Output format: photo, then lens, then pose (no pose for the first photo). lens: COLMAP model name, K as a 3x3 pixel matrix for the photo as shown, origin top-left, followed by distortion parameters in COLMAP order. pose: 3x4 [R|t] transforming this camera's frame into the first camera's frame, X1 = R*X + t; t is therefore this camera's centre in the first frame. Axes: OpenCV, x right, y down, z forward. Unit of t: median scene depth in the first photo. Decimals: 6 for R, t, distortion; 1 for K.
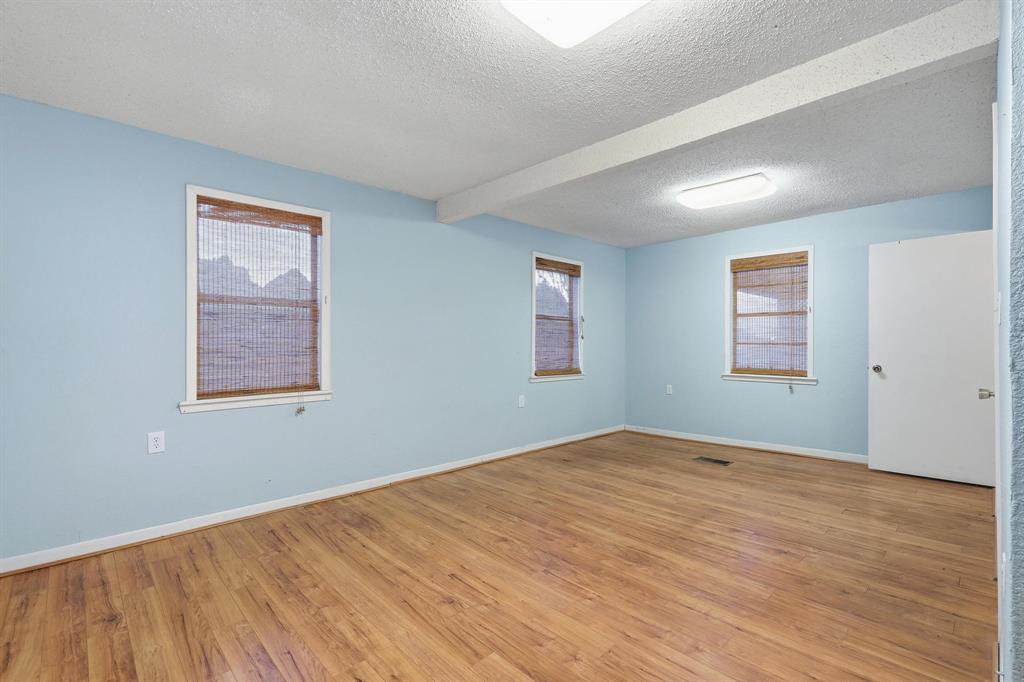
lens RADIAL K [[469.1, 0, 516.5], [0, 469.1, 343.8], [0, 0, 1]] dist [-0.005566, 0.002400]
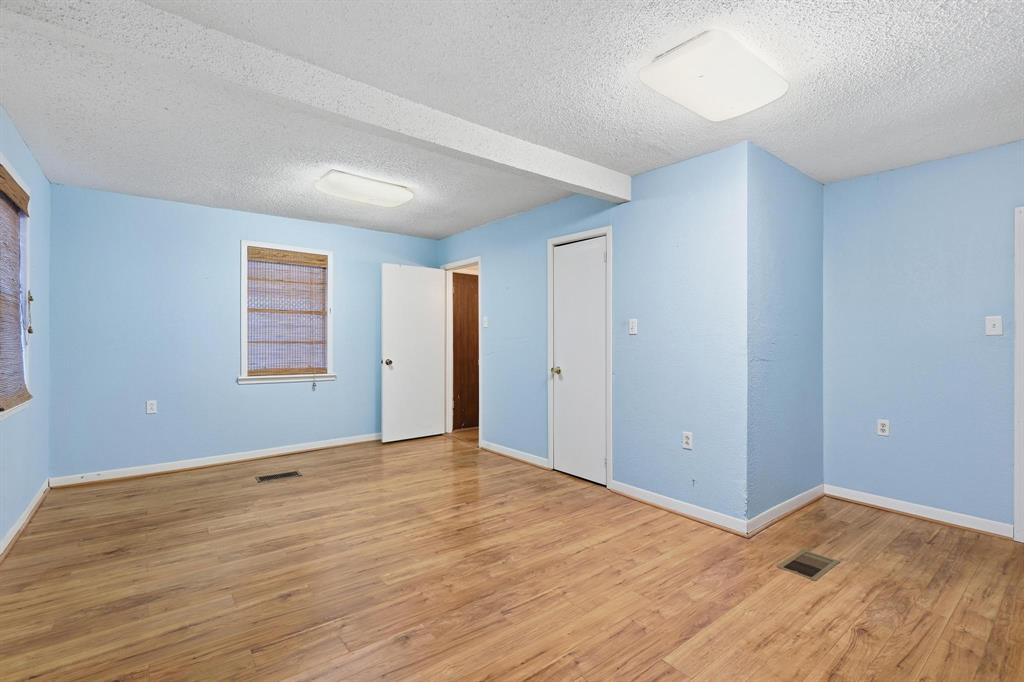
lens RADIAL K [[469.1, 0, 519.4], [0, 469.1, 340.7], [0, 0, 1]] dist [-0.005566, 0.002400]
pose [[0.084362, 0.002934, 0.996431, -0.521513], [-0.002427, 0.999993, -0.002739, -0.002690], [-0.996432, -0.002187, 0.084368, 0.603129]]
